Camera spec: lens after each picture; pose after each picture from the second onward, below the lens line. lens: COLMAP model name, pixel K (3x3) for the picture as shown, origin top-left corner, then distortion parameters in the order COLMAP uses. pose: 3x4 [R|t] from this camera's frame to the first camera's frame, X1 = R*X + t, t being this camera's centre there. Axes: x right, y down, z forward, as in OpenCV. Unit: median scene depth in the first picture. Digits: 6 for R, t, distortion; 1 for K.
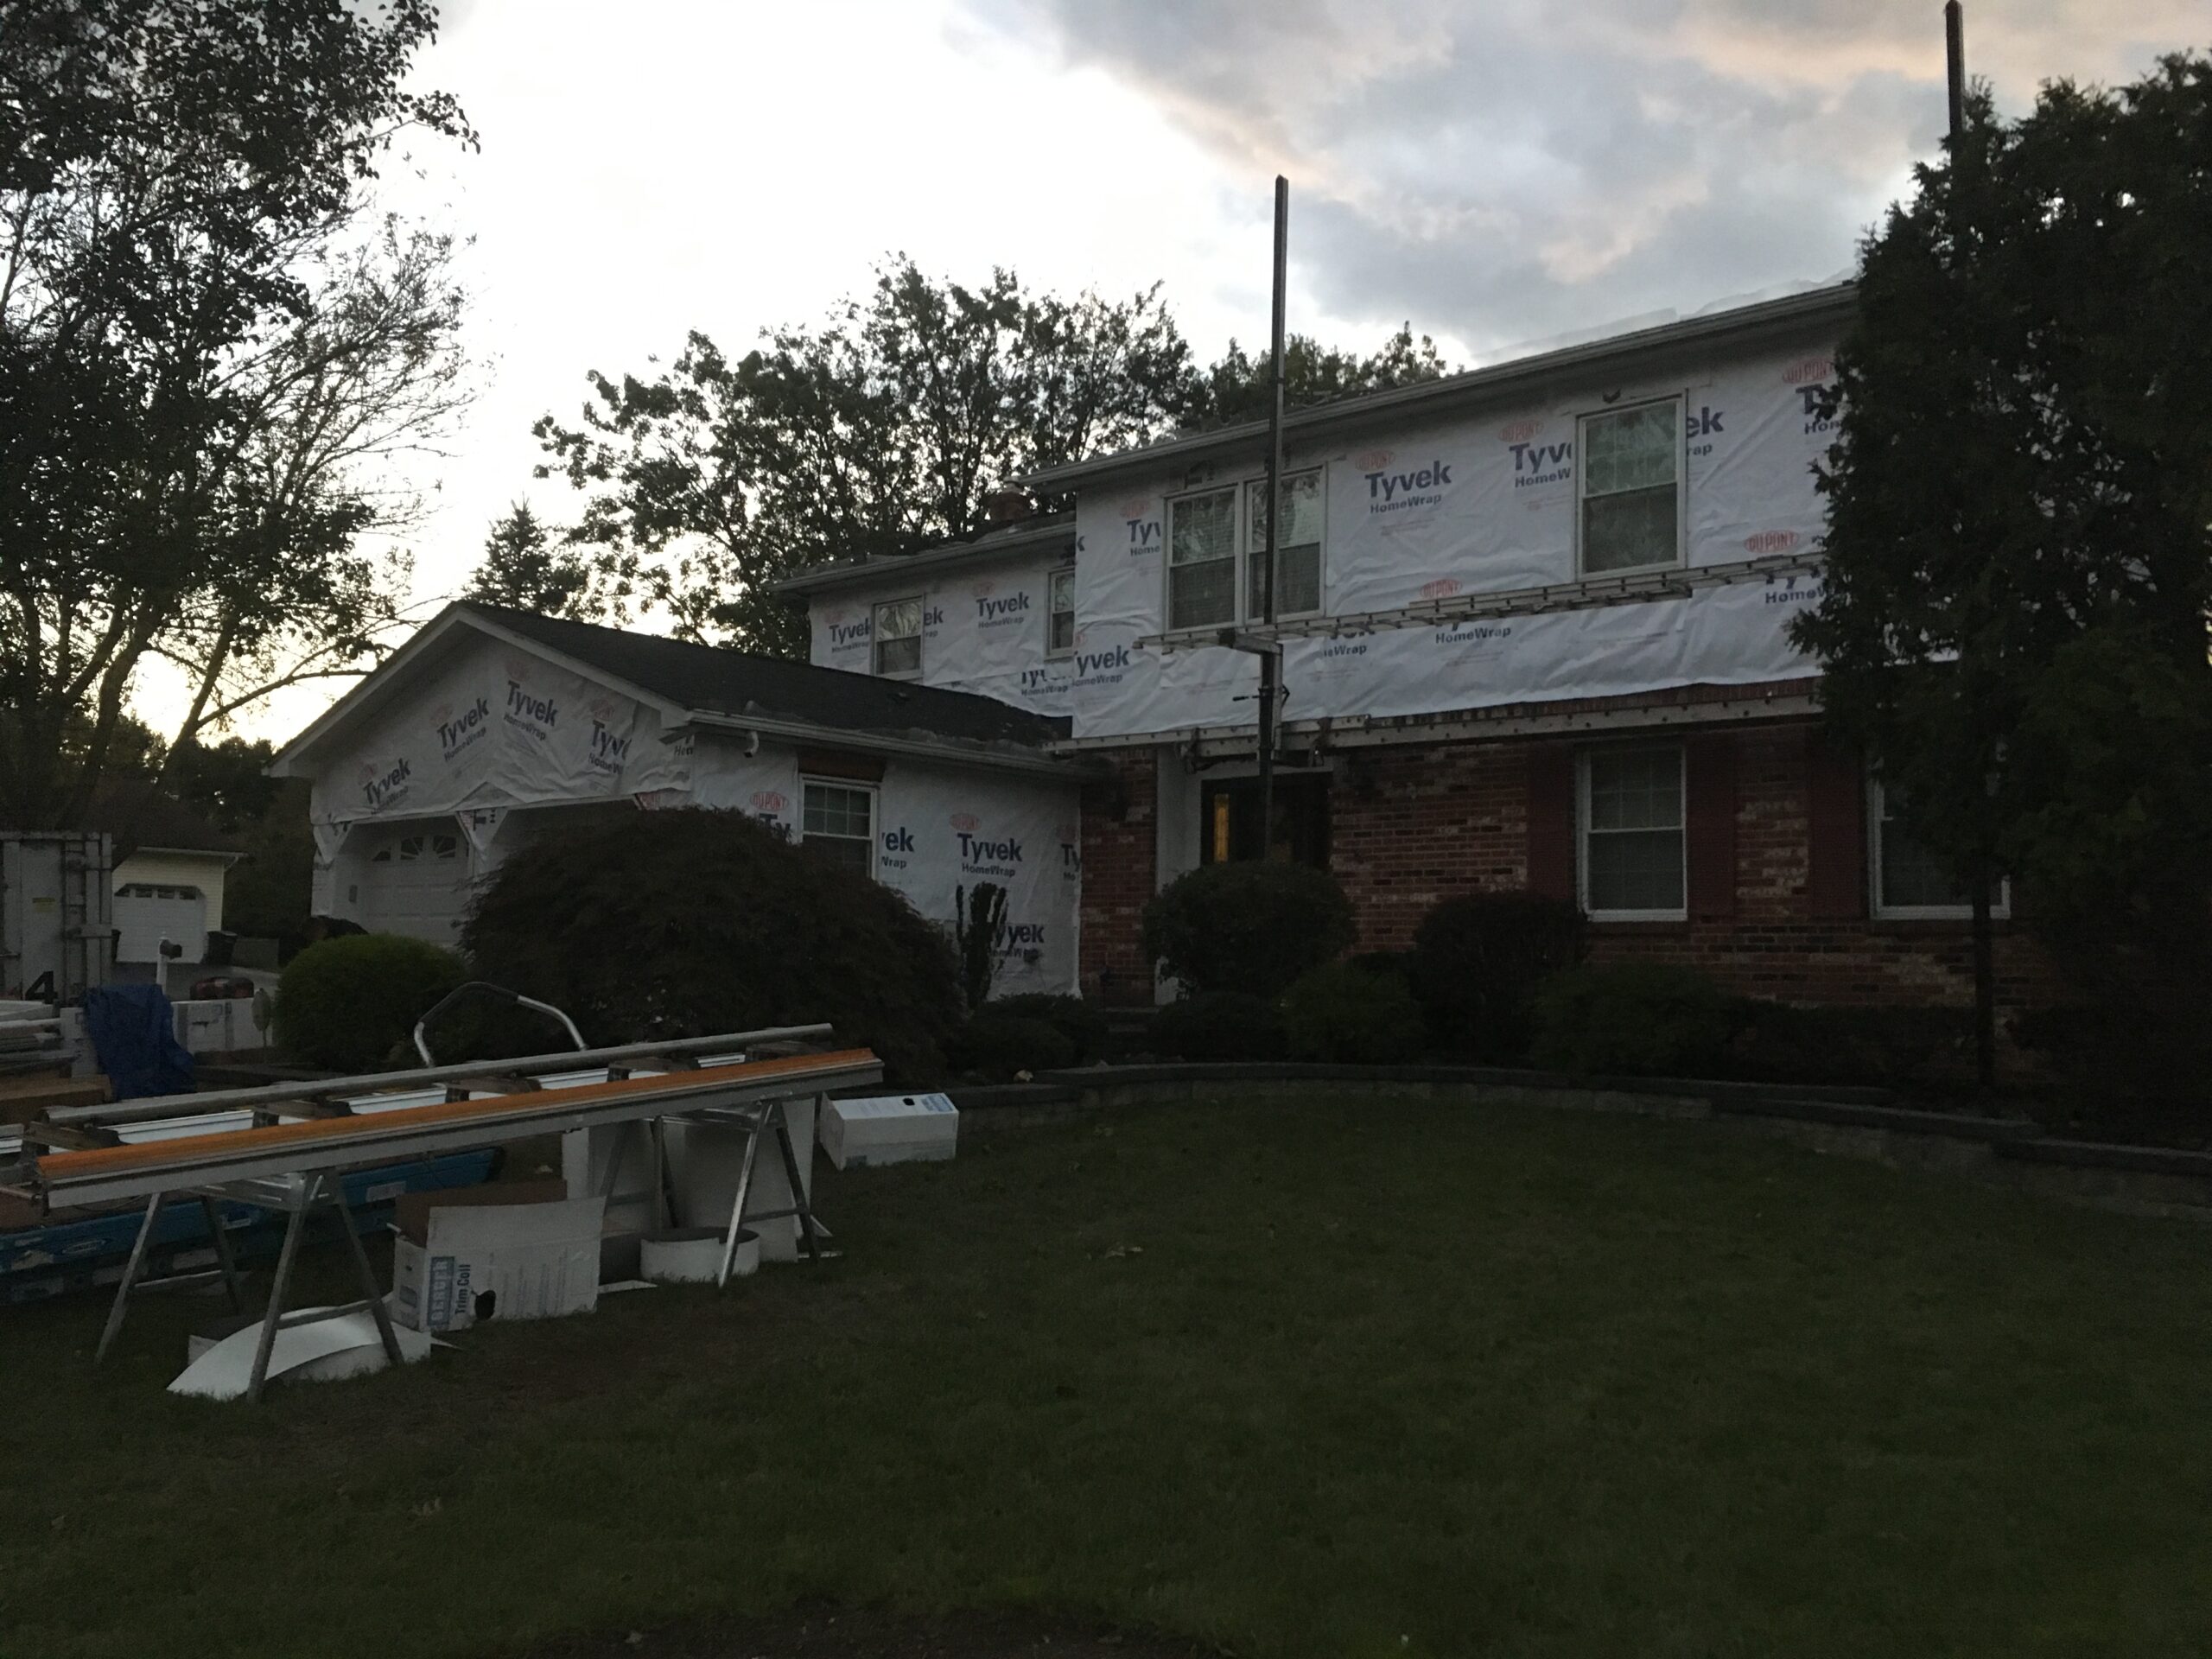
lens RADIAL K [[1875.1, 0, 1103.3], [0, 1875.1, 828.3], [0, 0, 1]] dist [0.052506, -0.023457]
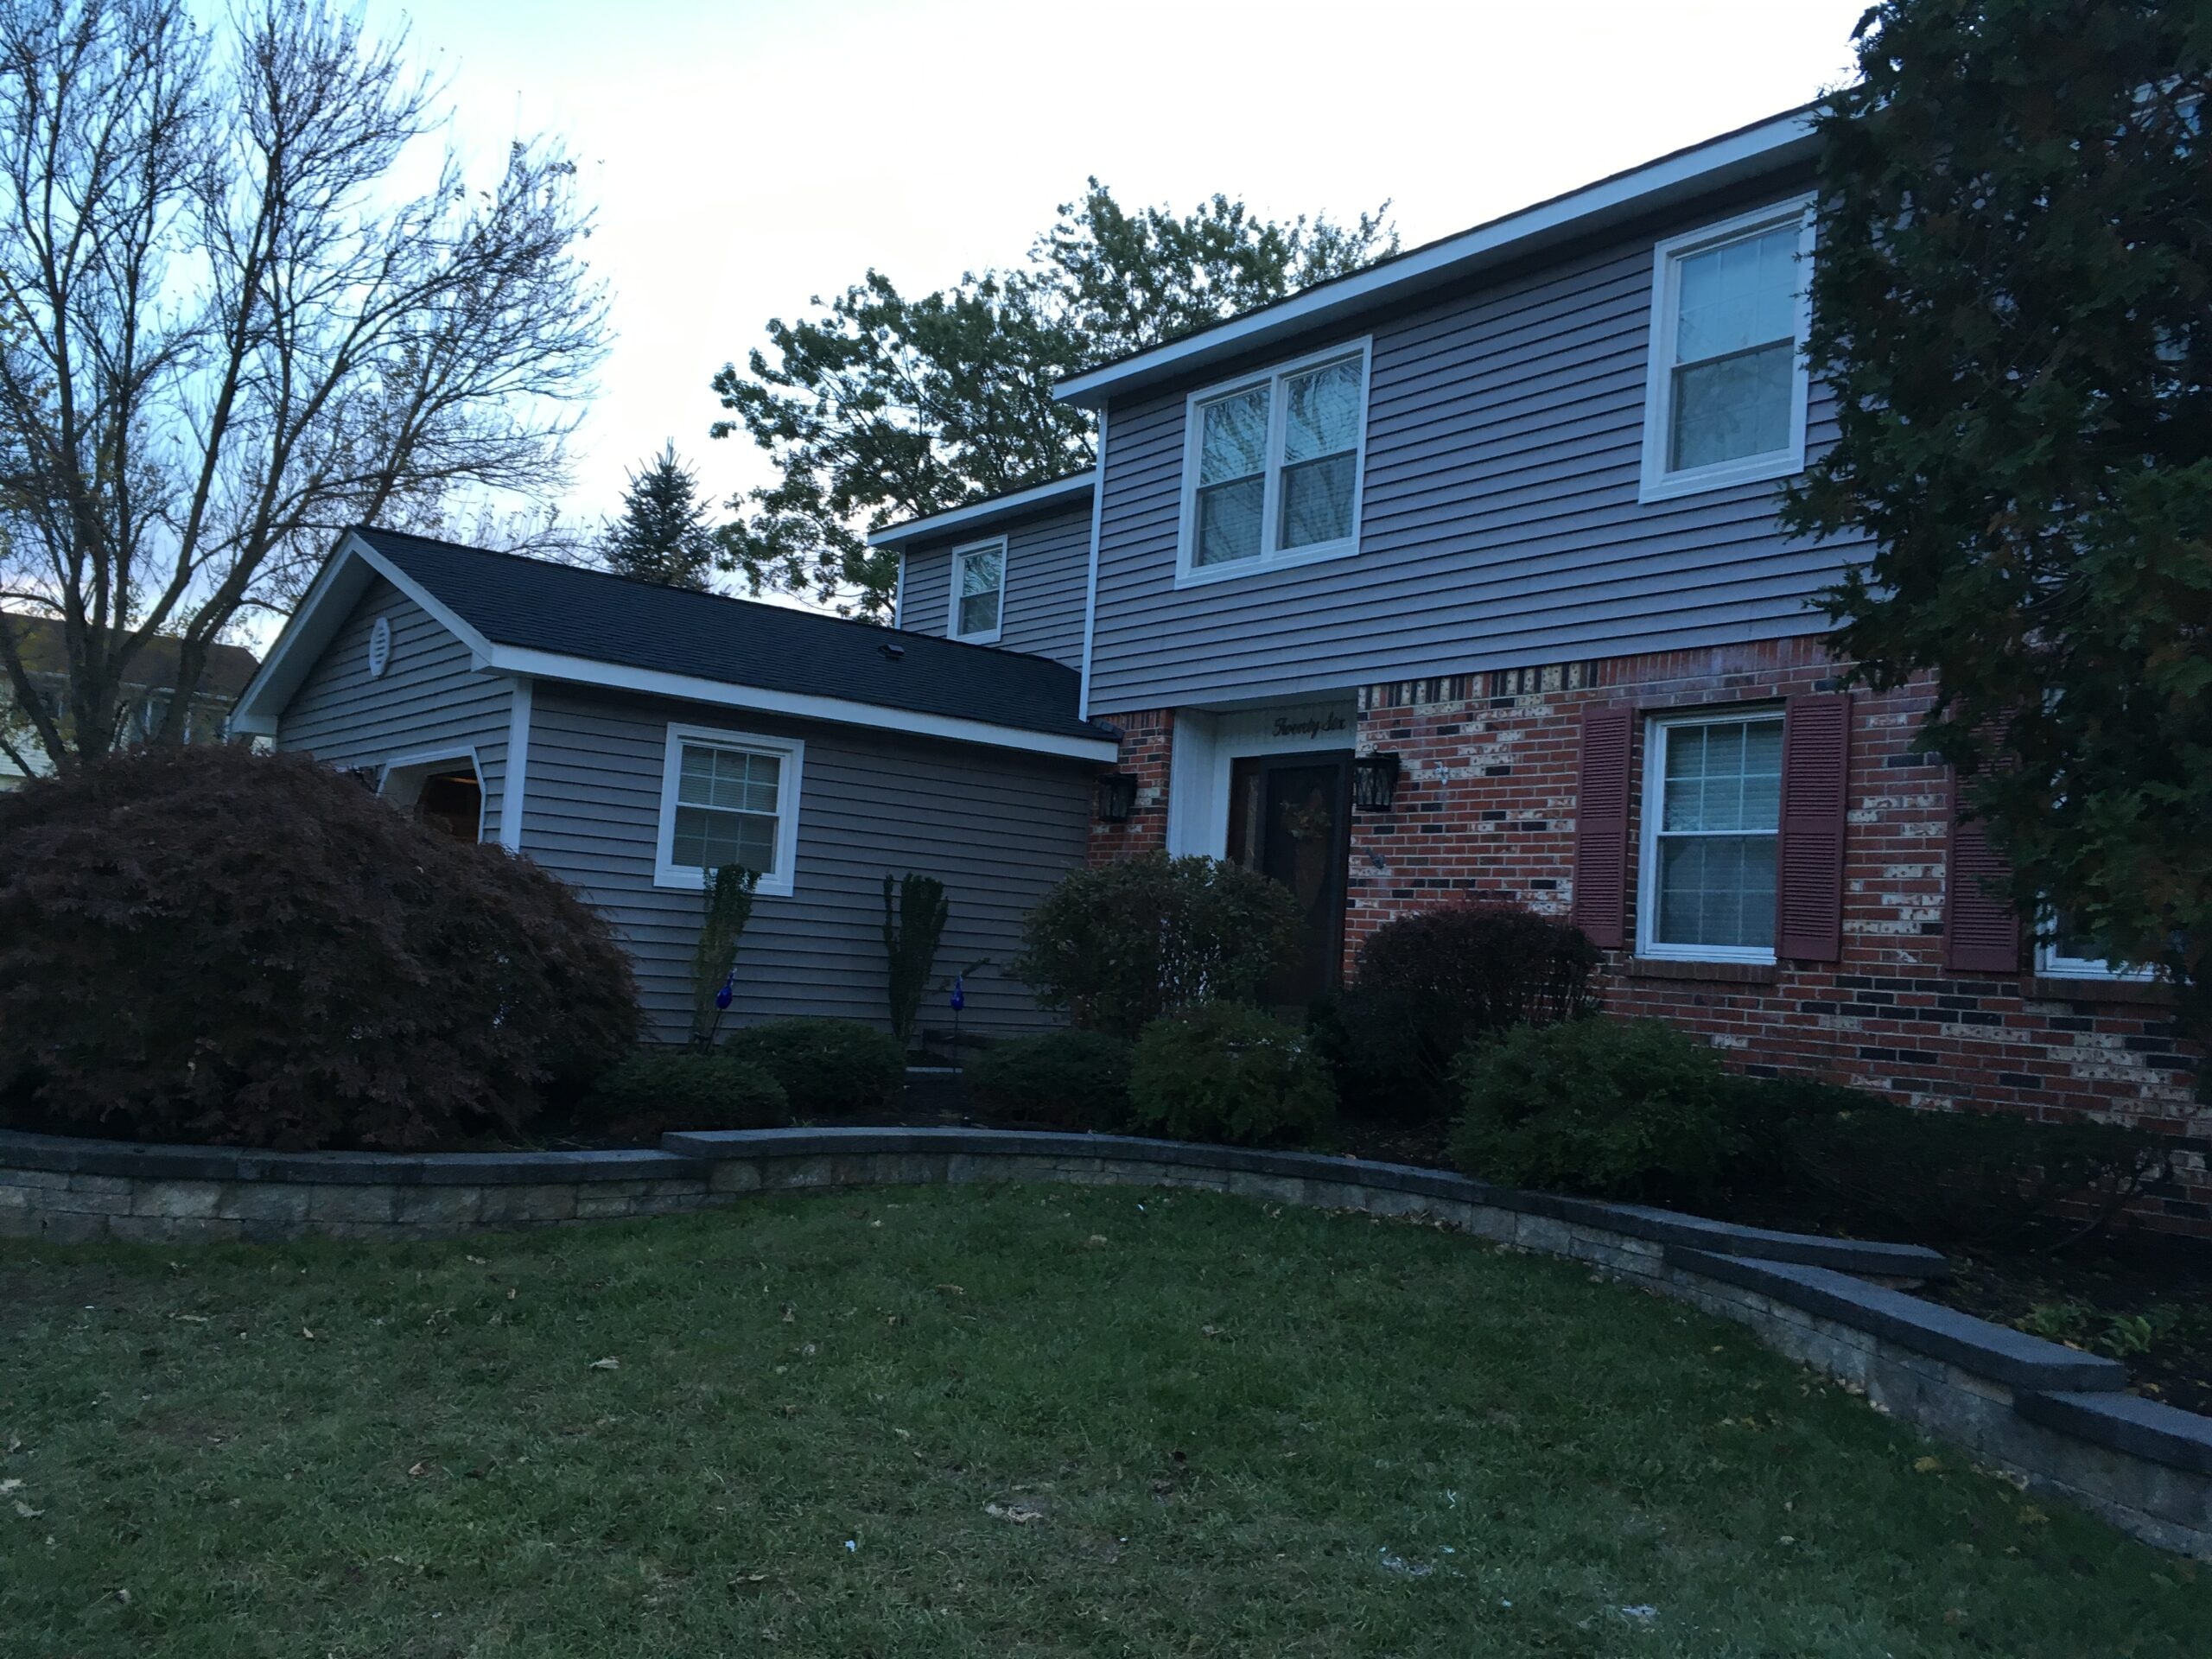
lens RADIAL K [[1875.1, 0, 1108.1], [0, 1875.1, 831.1], [0, 0, 1]] dist [0.052506, -0.023457]
pose [[0.976226, 0.034015, -0.214070, 0.196861], [-0.034414, 0.999406, 0.001864, 0.006339], [0.214006, 0.005547, 0.976817, 0.243237]]
